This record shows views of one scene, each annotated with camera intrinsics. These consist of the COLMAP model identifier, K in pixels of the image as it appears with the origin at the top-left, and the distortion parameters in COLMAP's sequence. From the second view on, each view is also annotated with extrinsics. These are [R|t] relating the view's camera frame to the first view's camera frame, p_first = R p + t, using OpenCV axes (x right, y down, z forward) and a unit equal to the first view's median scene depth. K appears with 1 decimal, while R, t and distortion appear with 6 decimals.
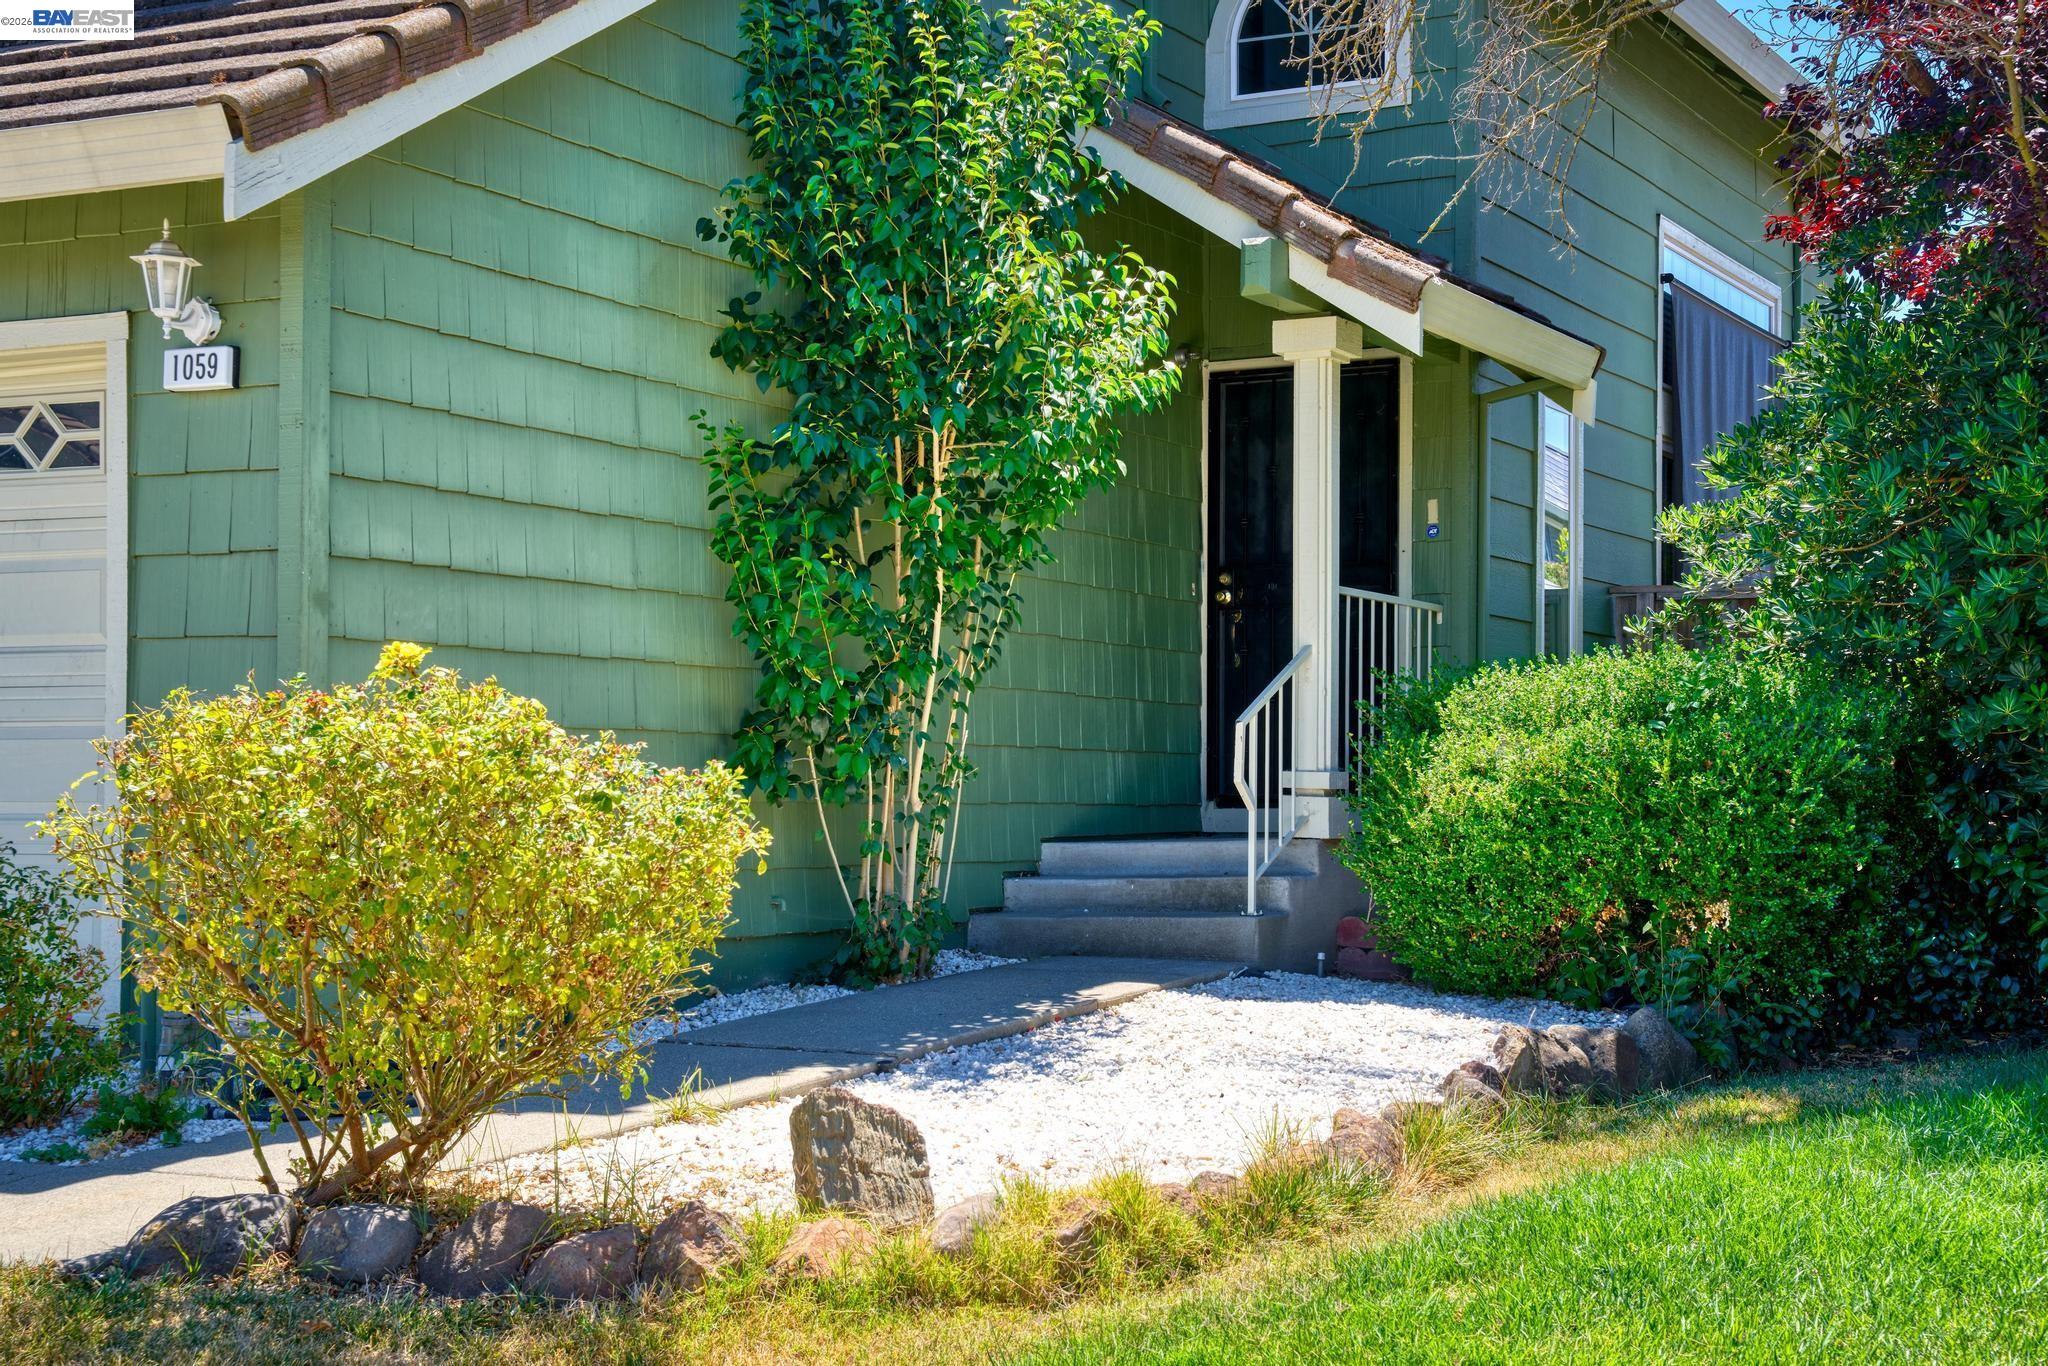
lens RADIAL K [[2891.4, 0, 1024.0], [0, 2891.4, 683.0], [0, 0, 1]] dist [0.301088, 0.003291]
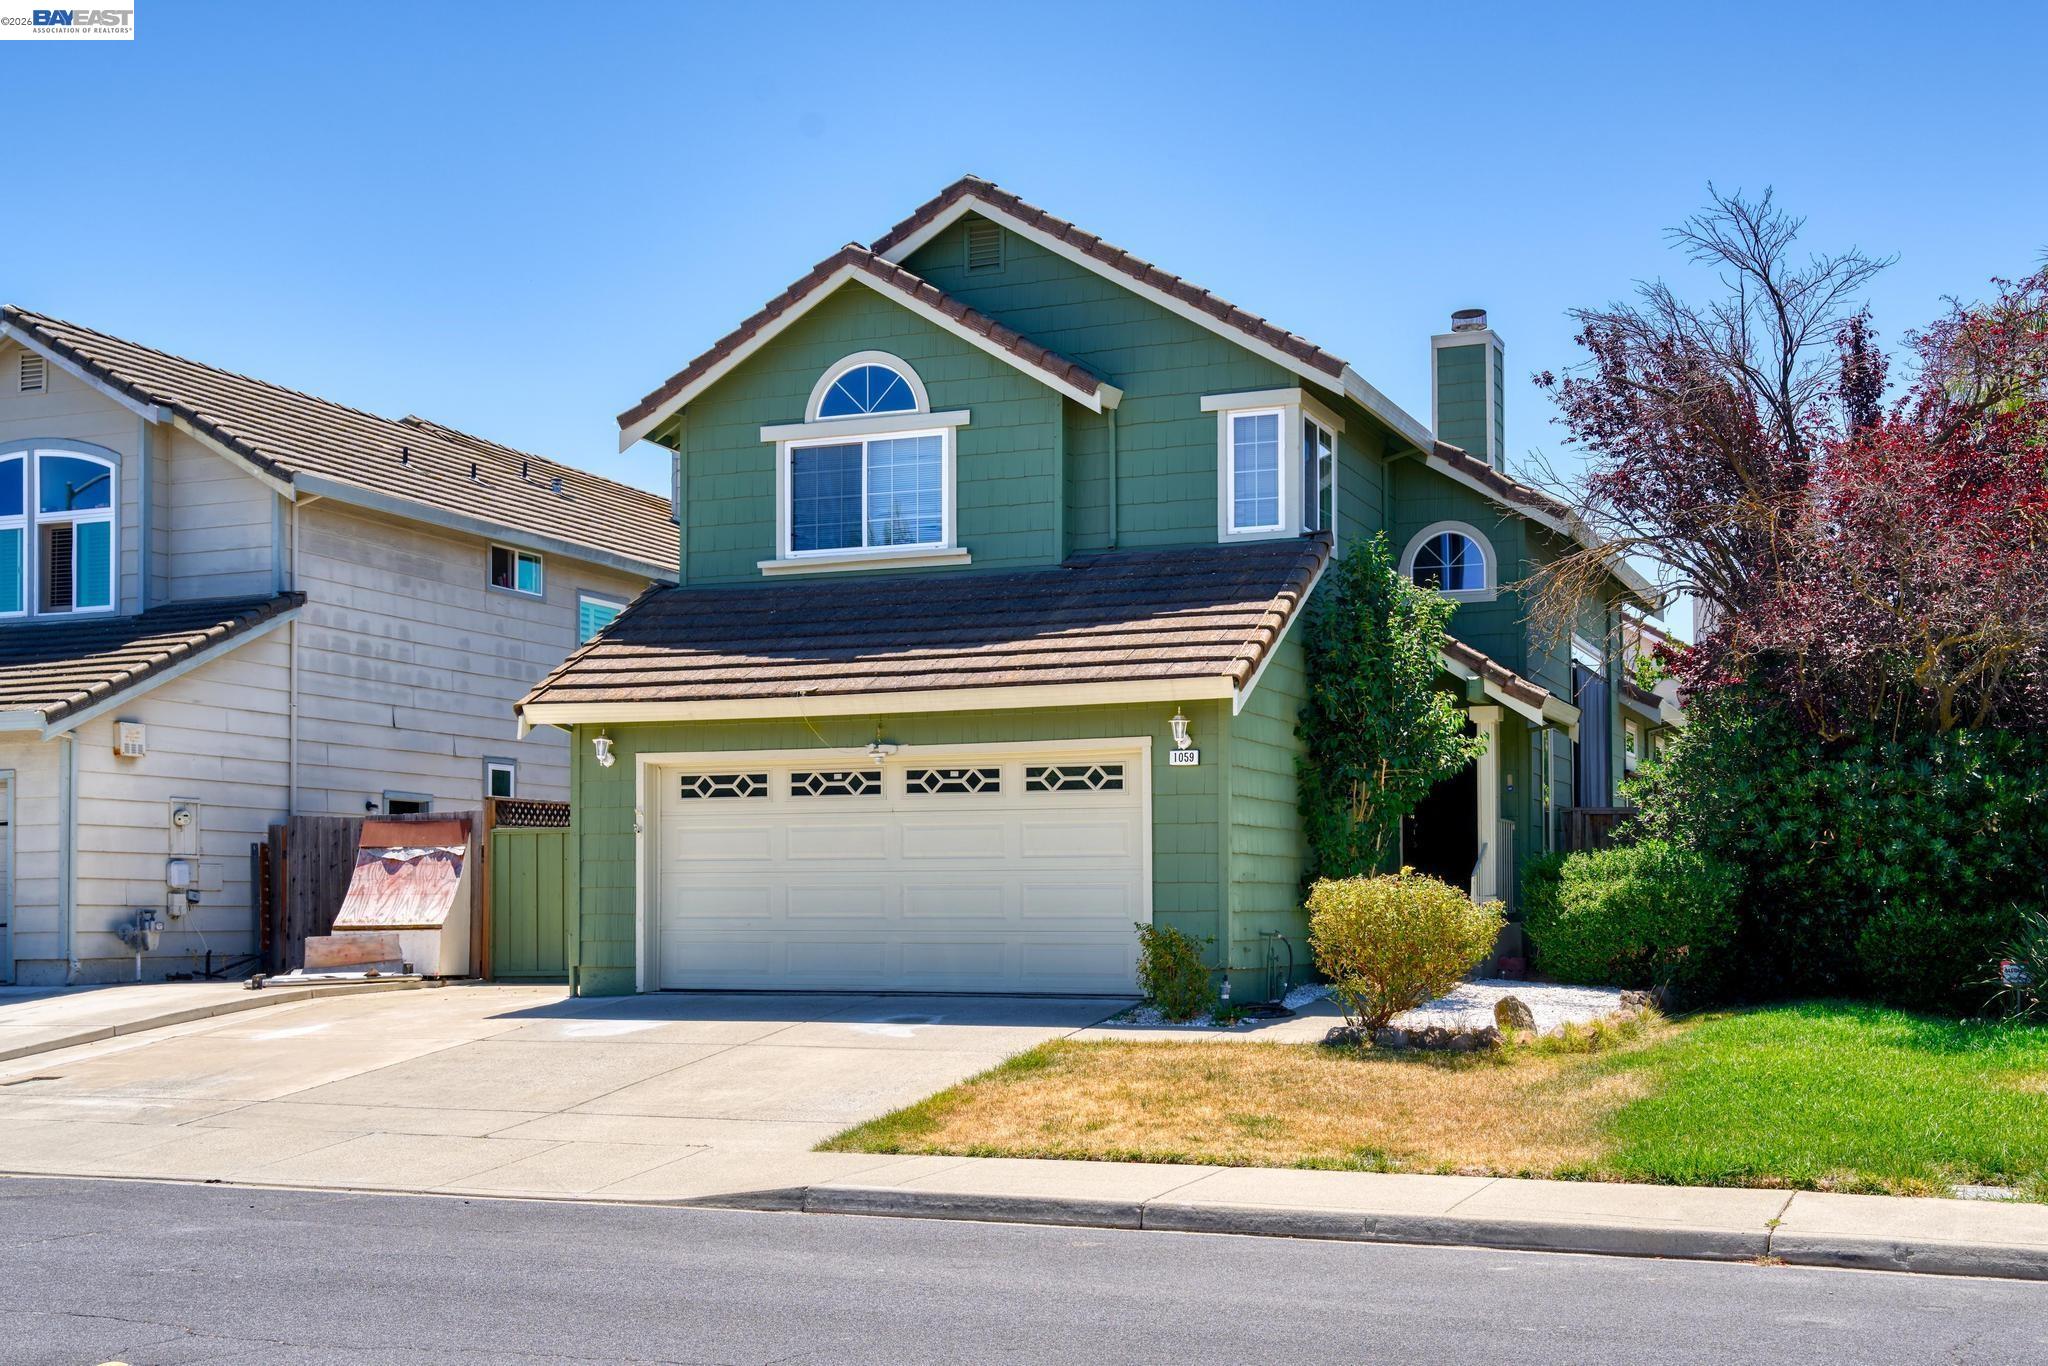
lens RADIAL K [[2483.5, 0, 1022.2], [0, 2483.5, 814.3], [0, 0, 1]] dist [0.230852, 0.004598]
pose [[0.991880, -0.003847, 0.127120, -0.645269], [0.003739, 0.999992, 0.001089, -0.048447], [-0.127123, -0.000605, 0.991887, -1.177299]]
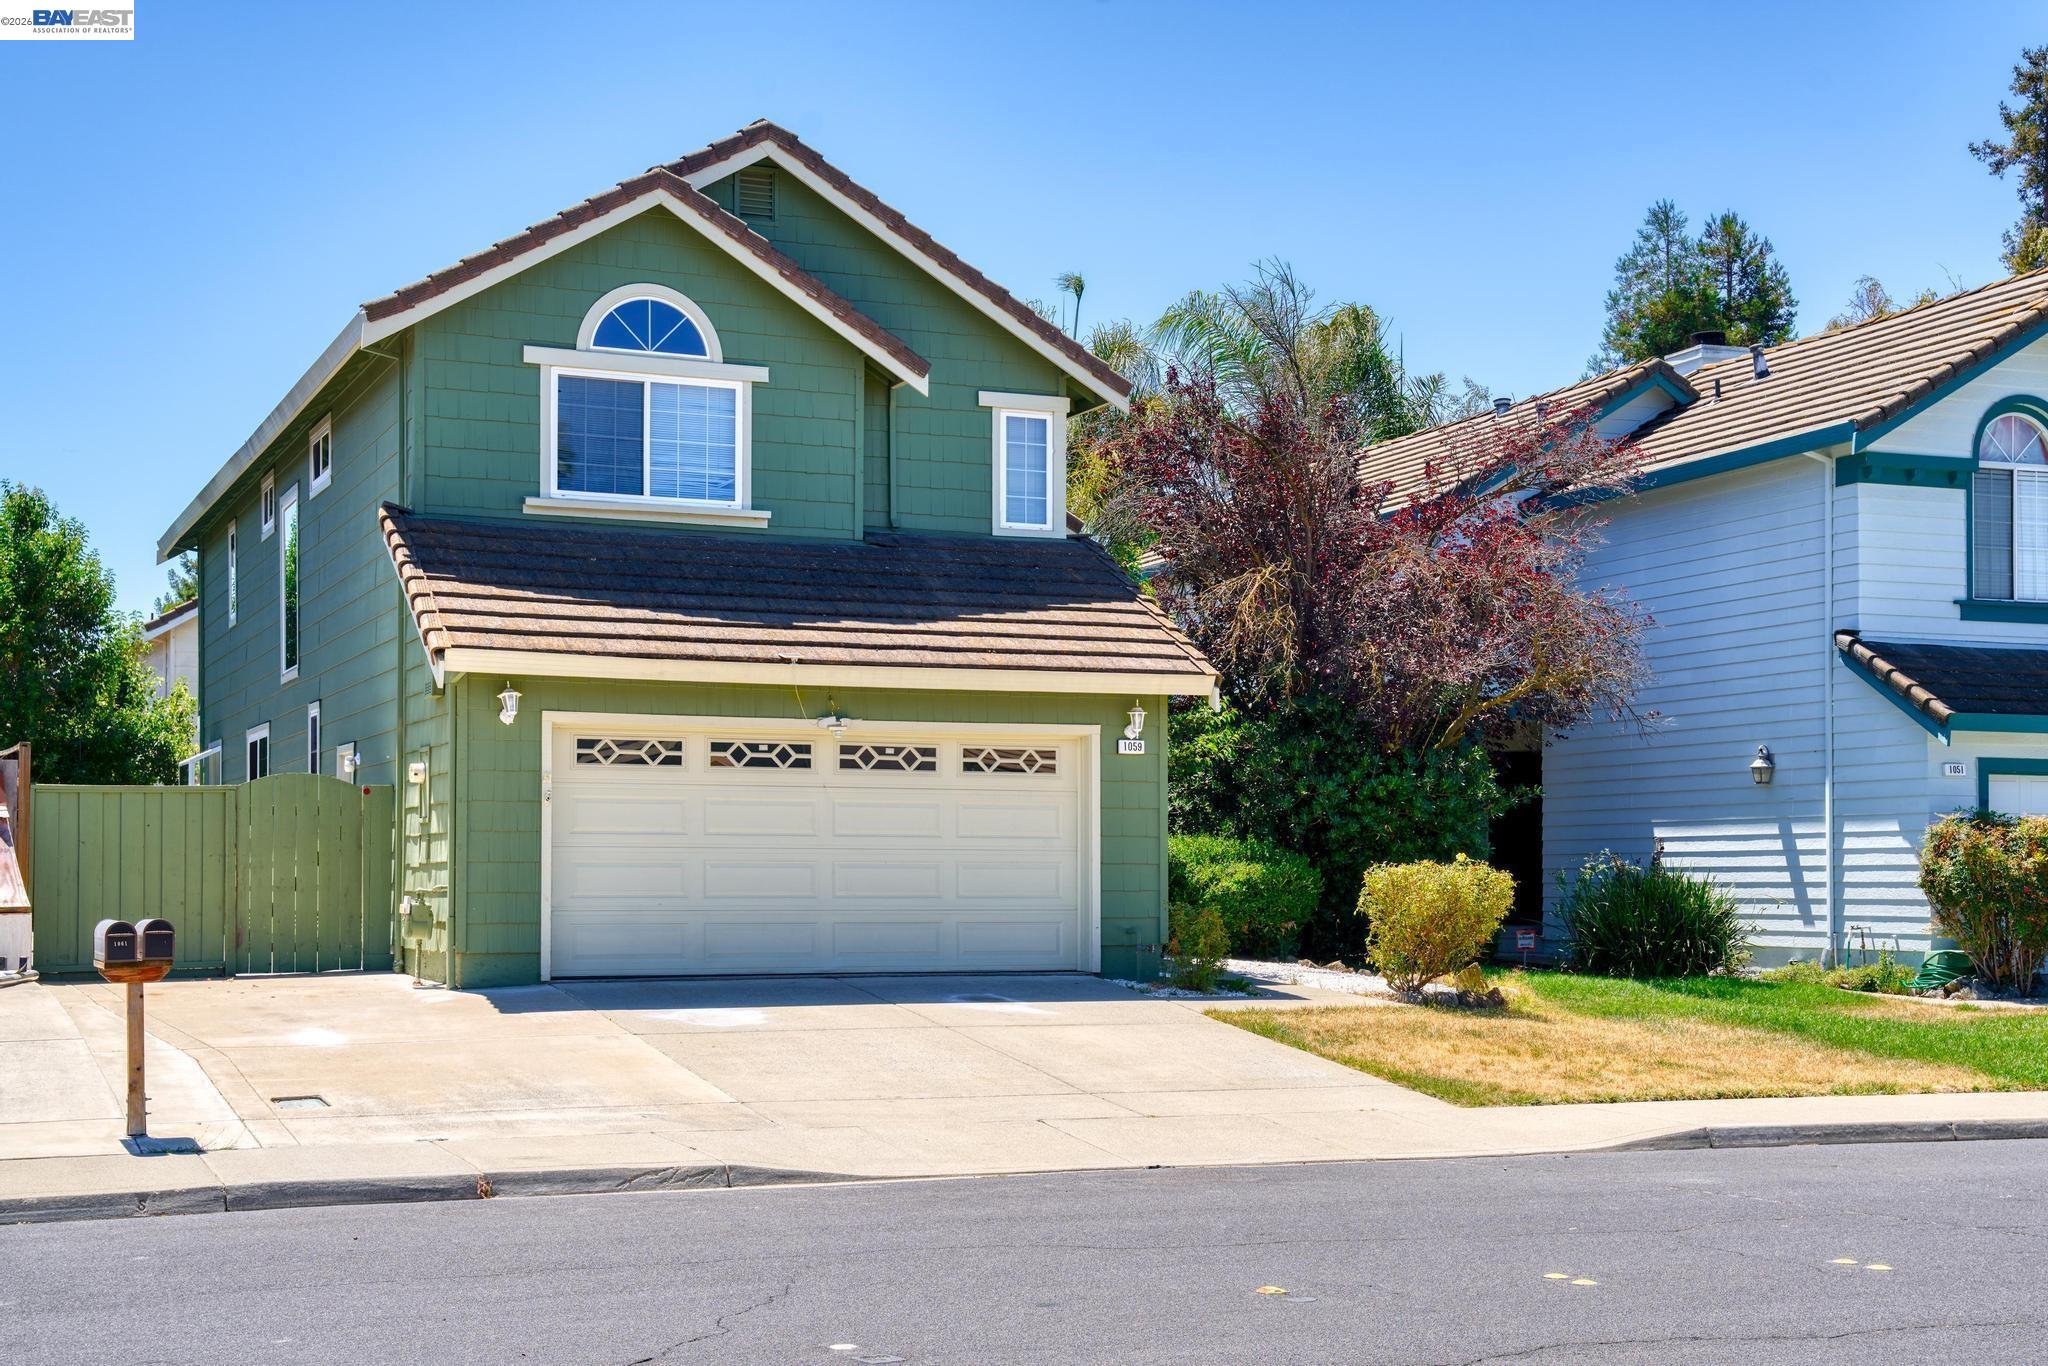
lens RADIAL K [[2703.9, 0, 1021.9], [0, 2703.9, 827.7], [0, 0, 1]] dist [0.392188, -1.378021]
pose [[0.622146, 0.014914, 0.782759, -2.195841], [-0.026783, 0.999639, 0.002240, -0.023625], [-0.782443, -0.022358, 0.622320, -0.550049]]
